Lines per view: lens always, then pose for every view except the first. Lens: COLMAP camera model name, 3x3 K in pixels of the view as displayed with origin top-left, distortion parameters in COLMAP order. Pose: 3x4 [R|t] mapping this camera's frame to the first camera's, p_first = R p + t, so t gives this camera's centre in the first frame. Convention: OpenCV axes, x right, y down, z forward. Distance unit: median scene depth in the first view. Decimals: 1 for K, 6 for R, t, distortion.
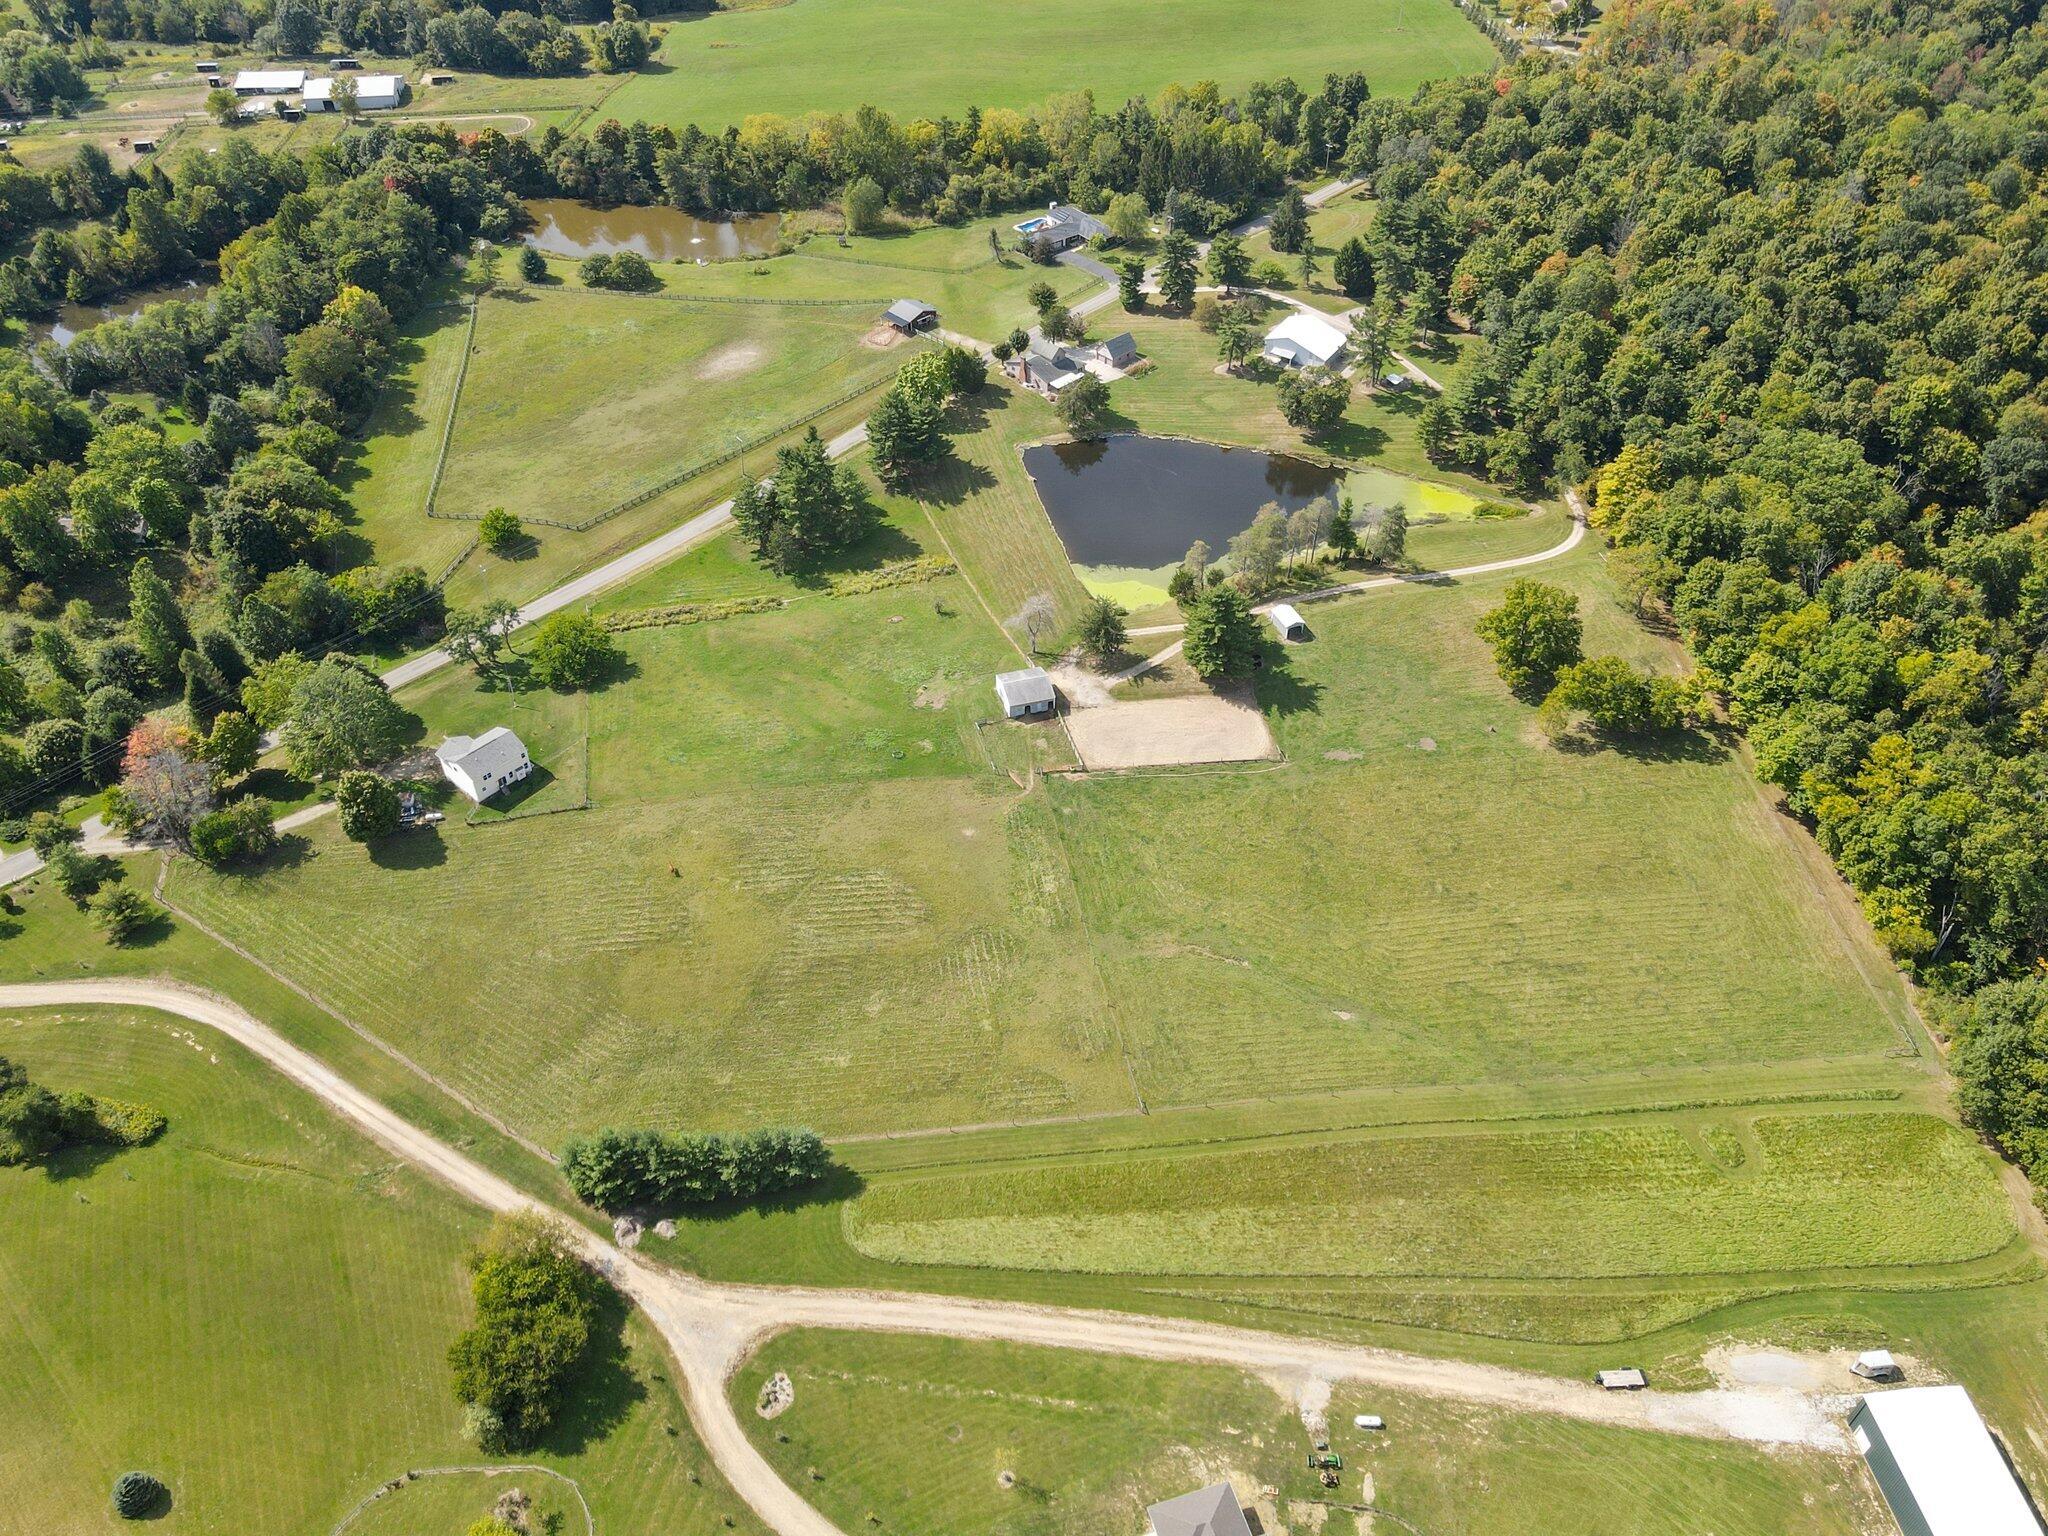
lens RADIAL K [[1490.6, 0, 1024.0], [0, 1490.6, 768.0], [0, 0, 1]] dist [0.010260, 0.005813]
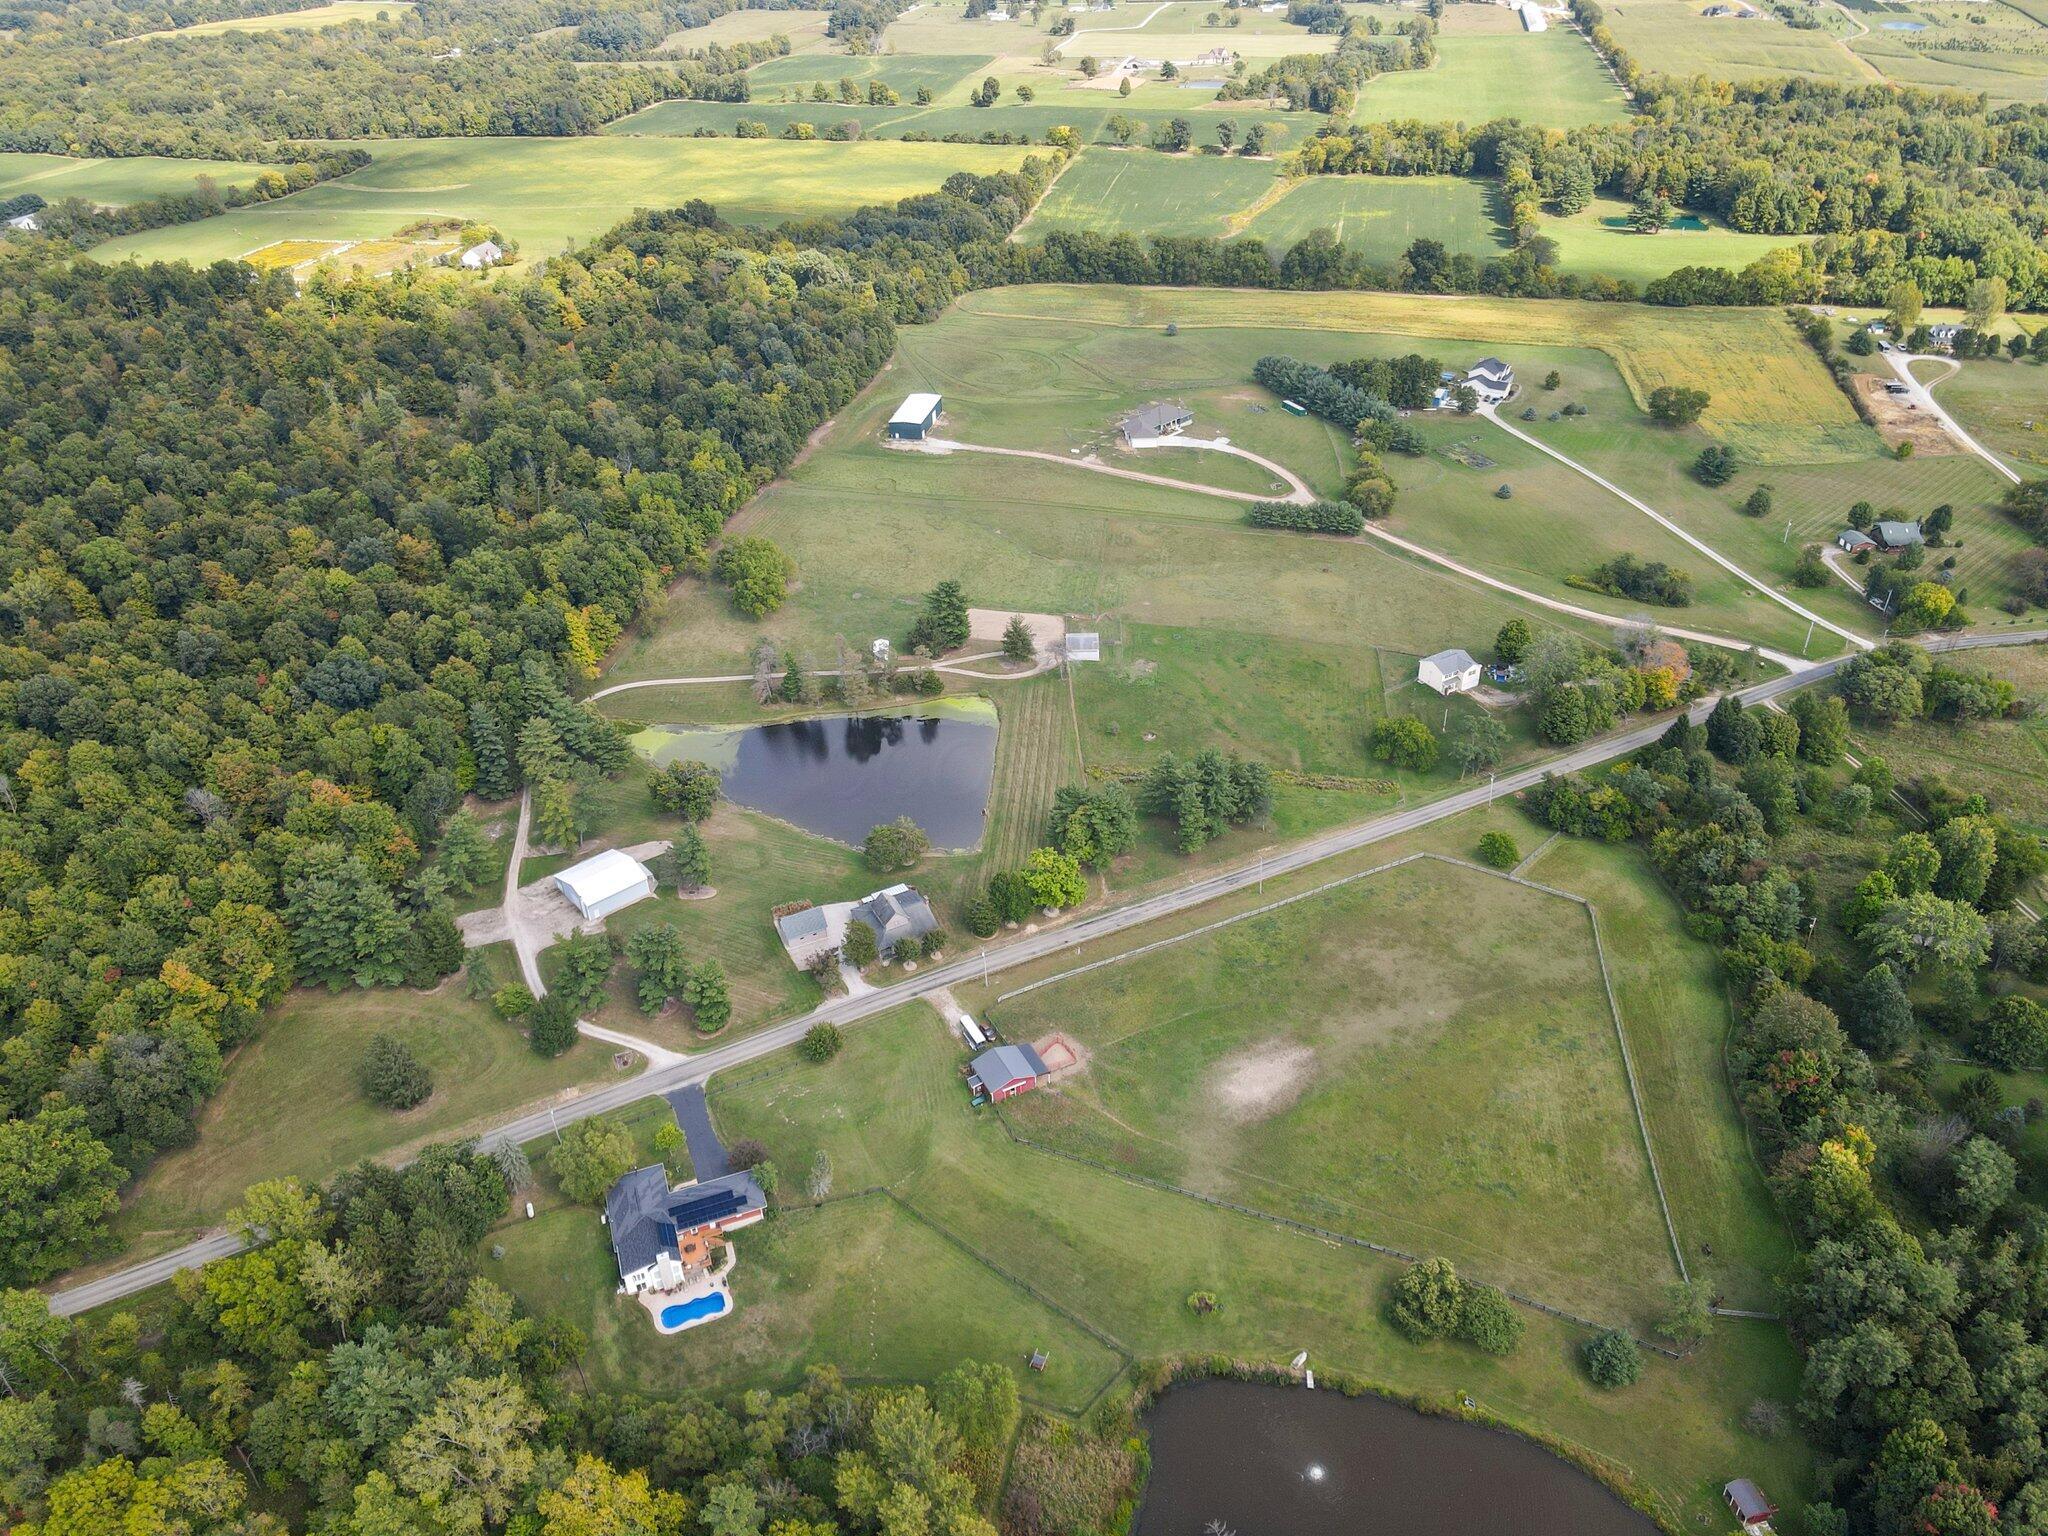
lens RADIAL K [[1490.6, 0, 1024.0], [0, 1490.6, 768.0], [0, 0, 1]] dist [0.010260, 0.005813]
pose [[-0.949673, -0.158268, 0.270321, -0.514691], [0.228789, 0.238981, 0.943686, -2.014060], [-0.213957, 0.958039, -0.190743, 1.990585]]
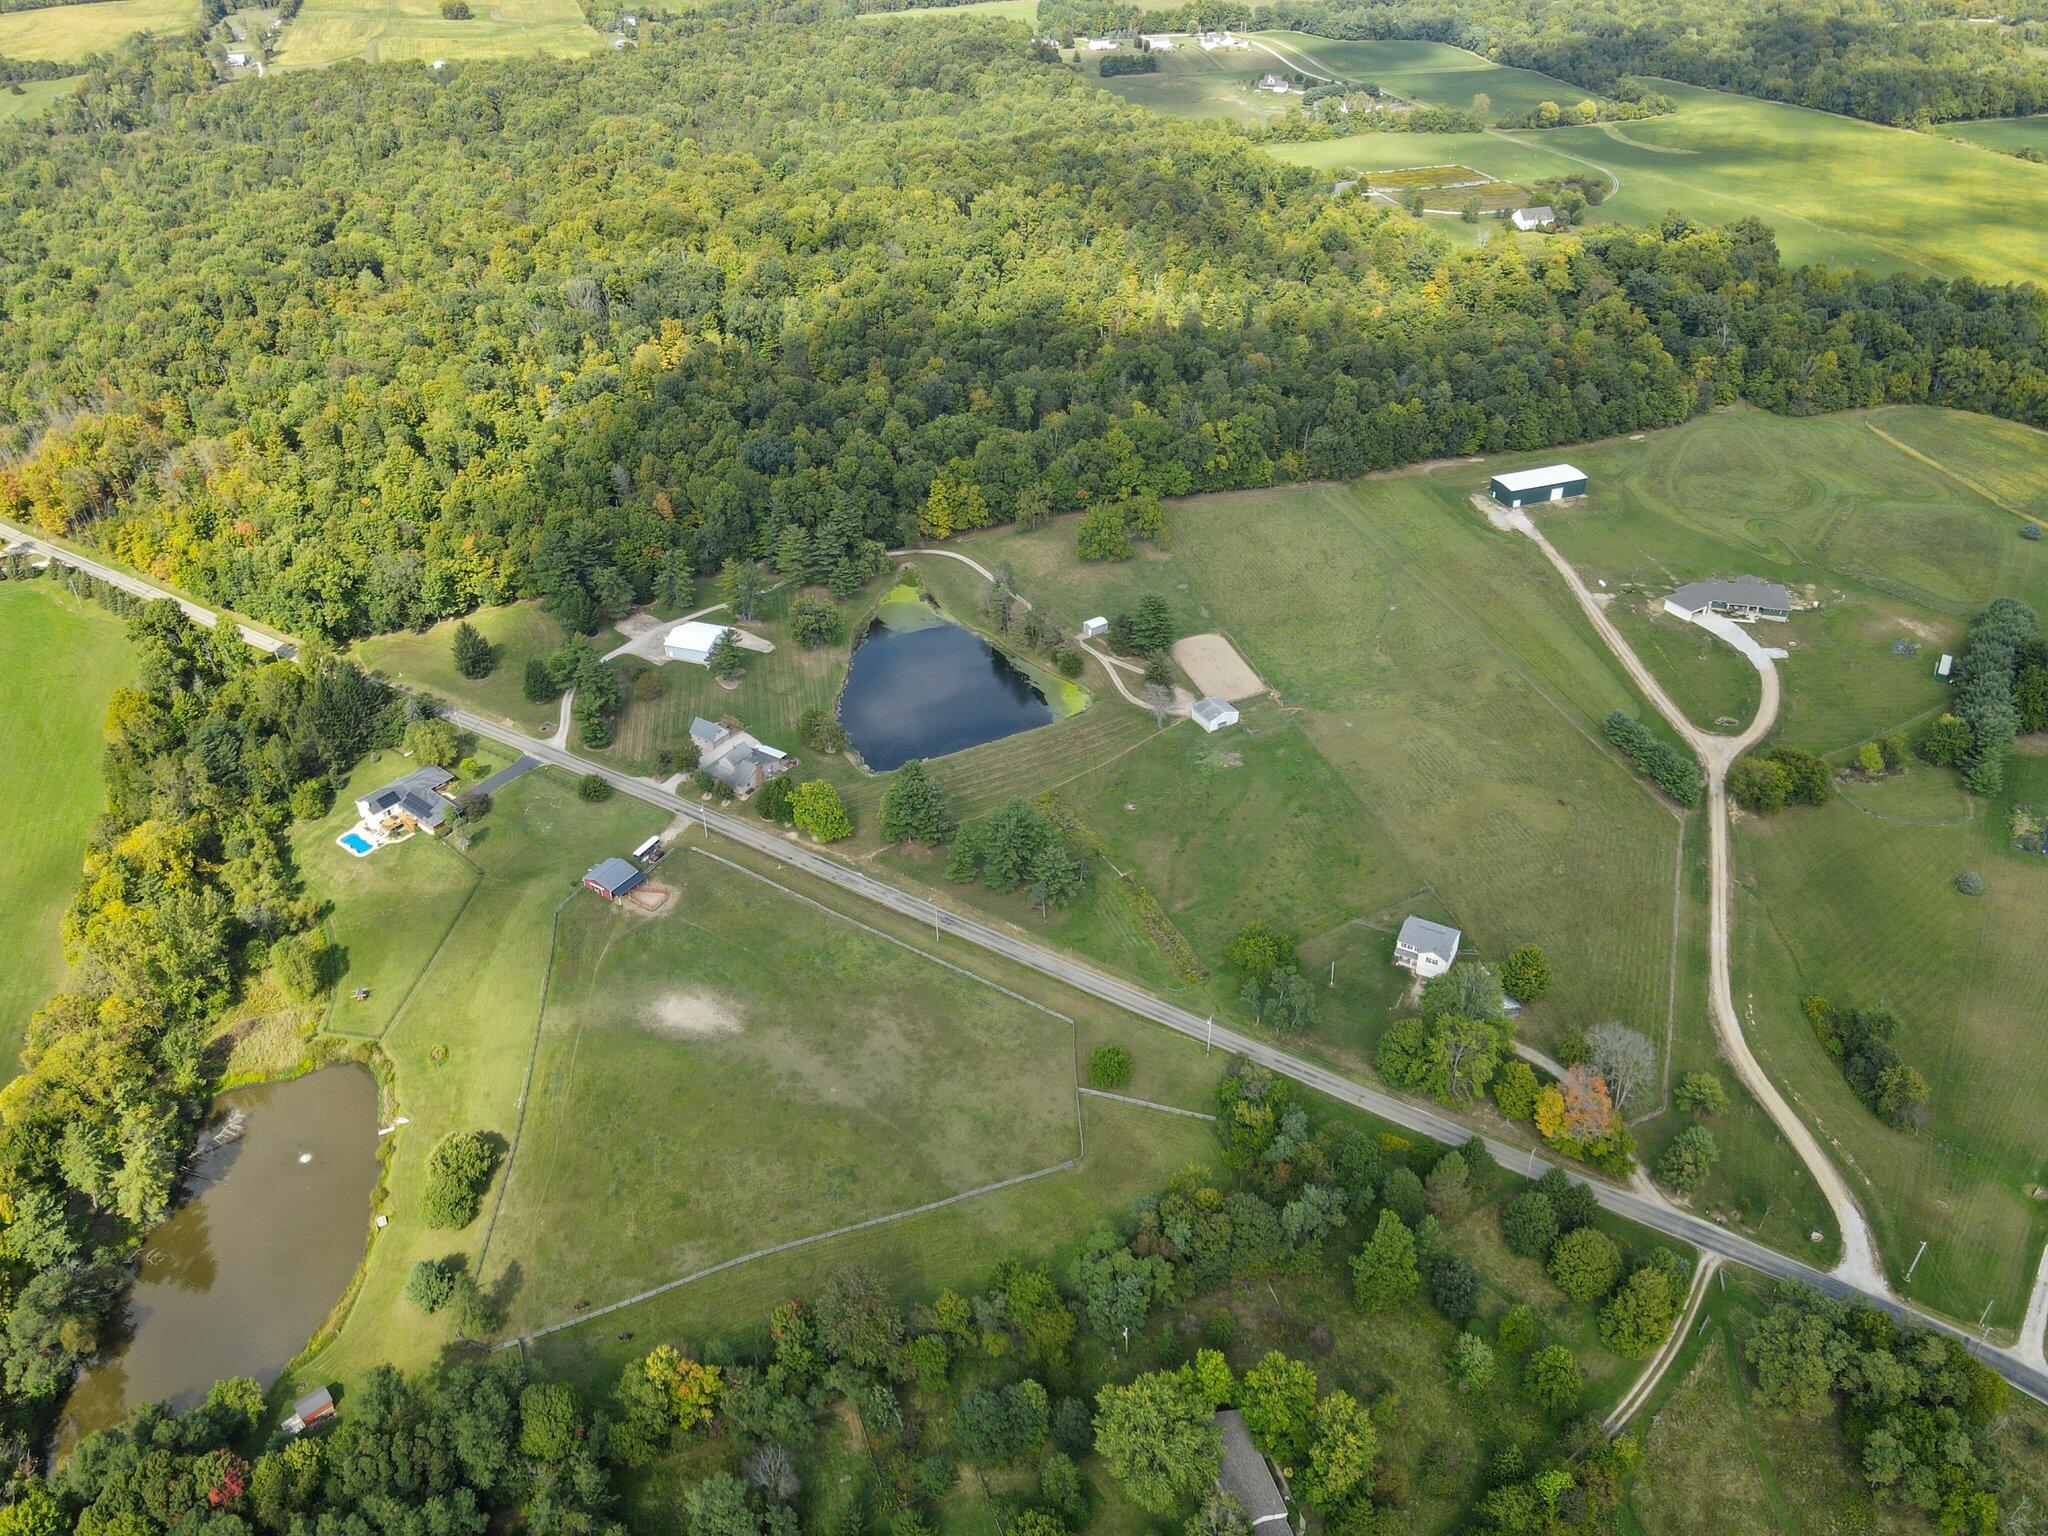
lens RADIAL K [[1490.6, 0, 1024.0], [0, 1490.6, 768.0], [0, 0, 1]] dist [0.010260, 0.005813]
pose [[-0.205824, -0.561986, 0.801129, -1.609349], [0.687134, 0.499896, 0.527210, -1.284425], [-0.696766, 0.658996, 0.283270, 1.071816]]
